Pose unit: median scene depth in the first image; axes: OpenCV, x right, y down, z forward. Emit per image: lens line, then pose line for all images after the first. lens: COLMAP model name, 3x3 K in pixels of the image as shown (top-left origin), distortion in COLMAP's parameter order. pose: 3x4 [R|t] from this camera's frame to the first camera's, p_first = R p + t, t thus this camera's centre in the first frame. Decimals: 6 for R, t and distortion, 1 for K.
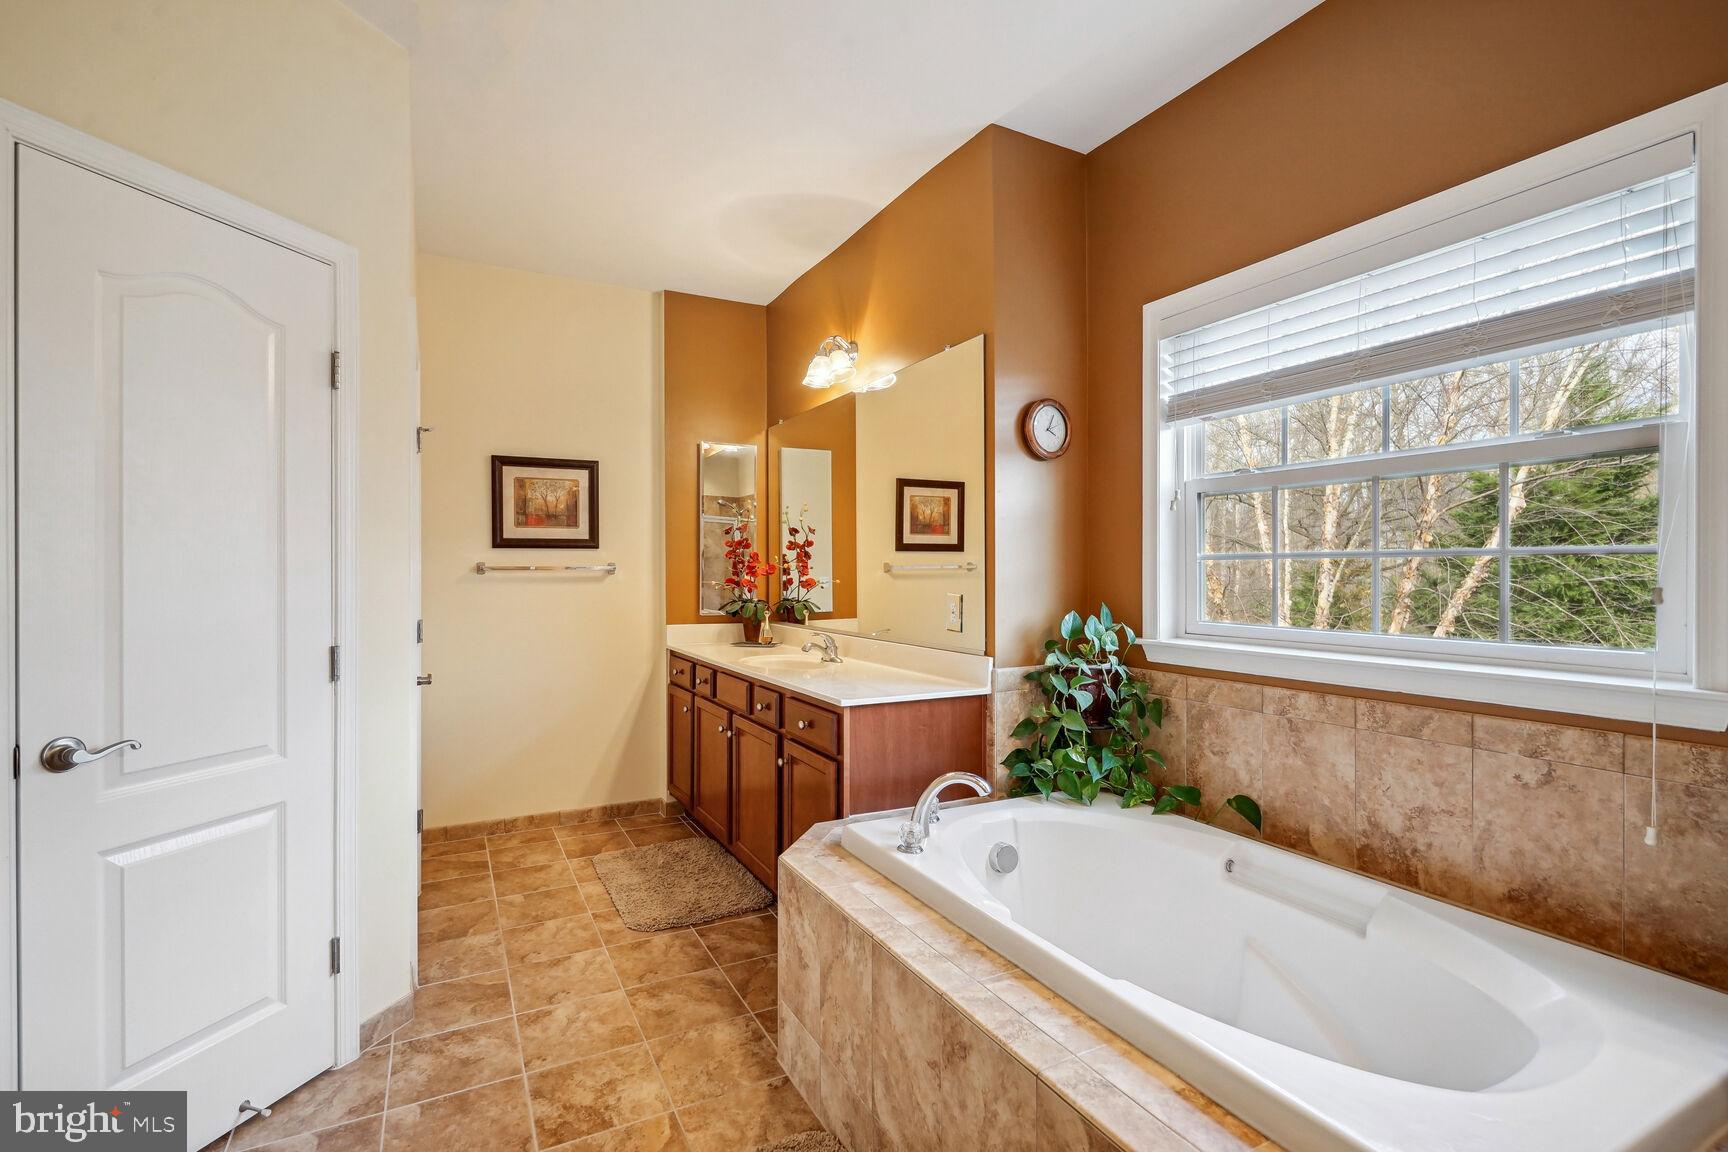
lens RADIAL K [[793.9, 0, 853.3], [0, 793.9, 576.9], [0, 0, 1]] dist [0.000082, -0.000602]
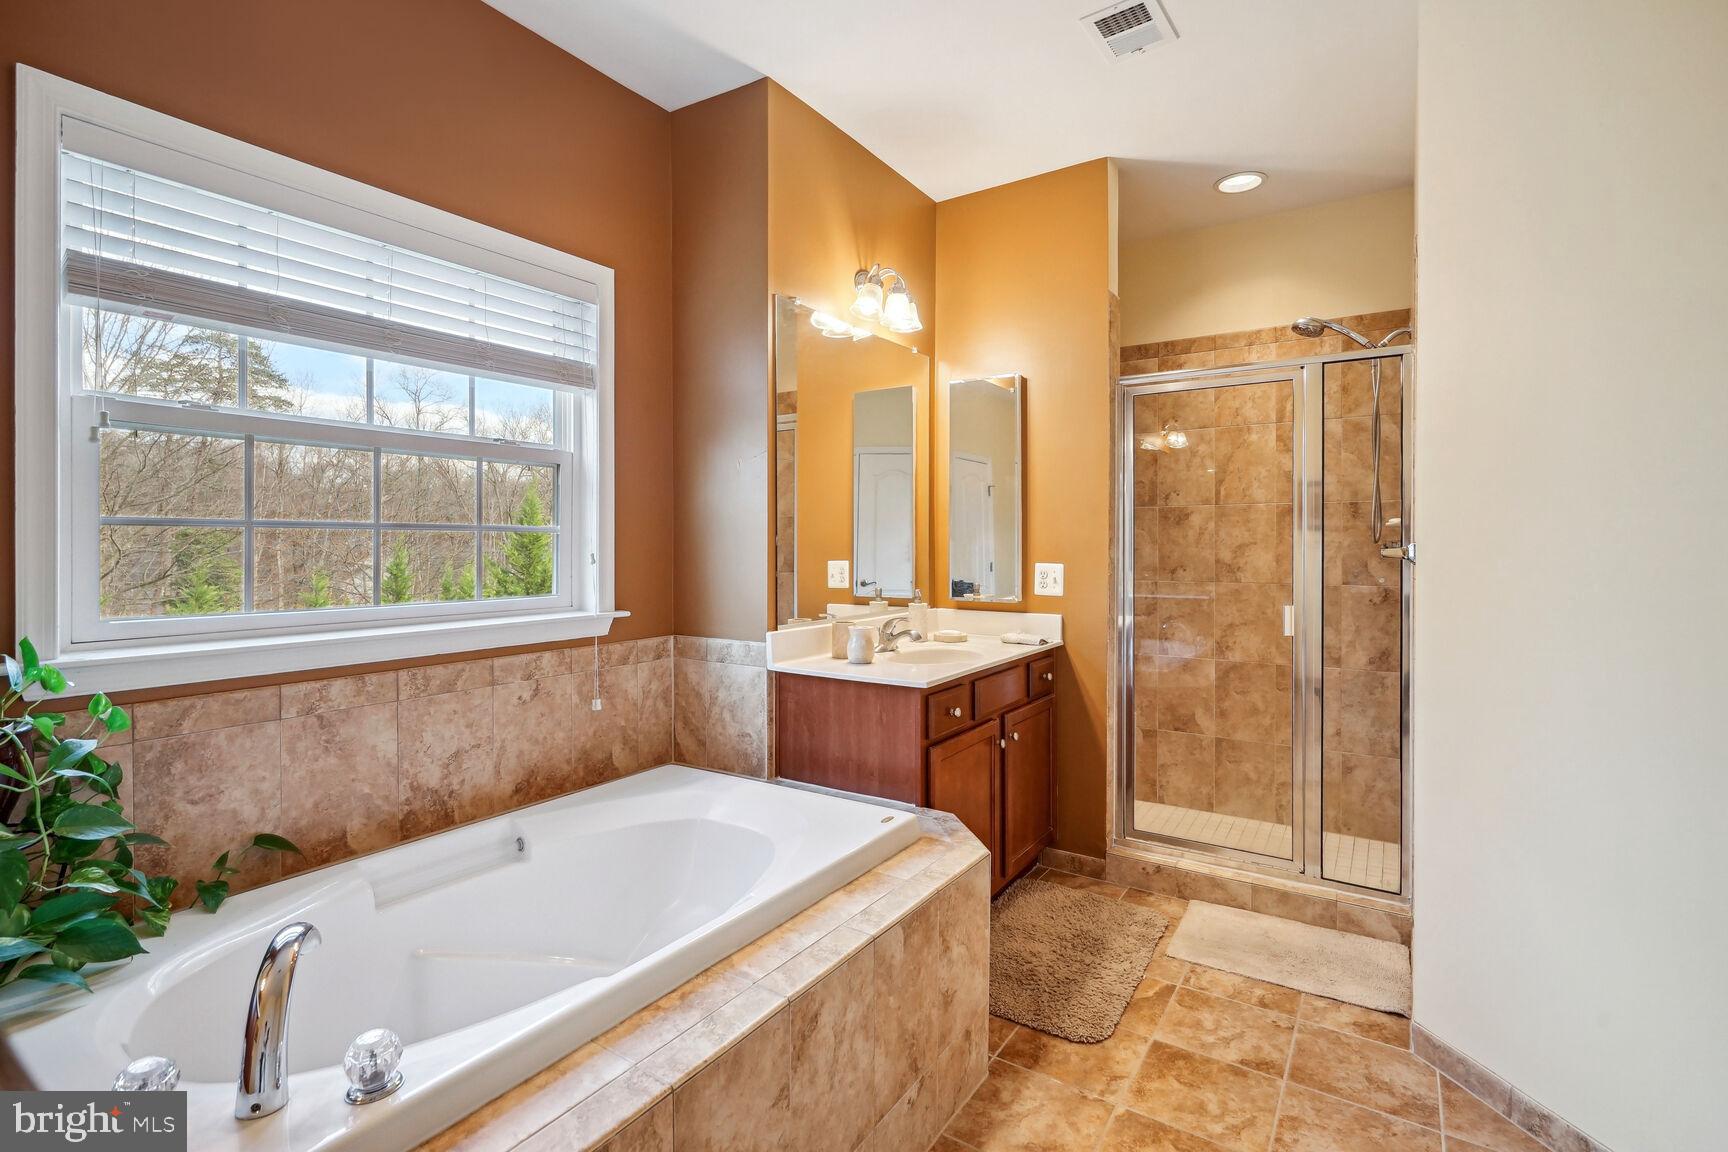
lens RADIAL K [[793.9, 0, 853.3], [0, 793.9, 576.9], [0, 0, 1]] dist [0.000082, -0.000602]
pose [[-0.462813, -0.030469, 0.885932, -0.507123], [0.011767, 0.999110, 0.040508, 0.002663], [-0.886378, 0.029173, -0.462043, 0.955414]]
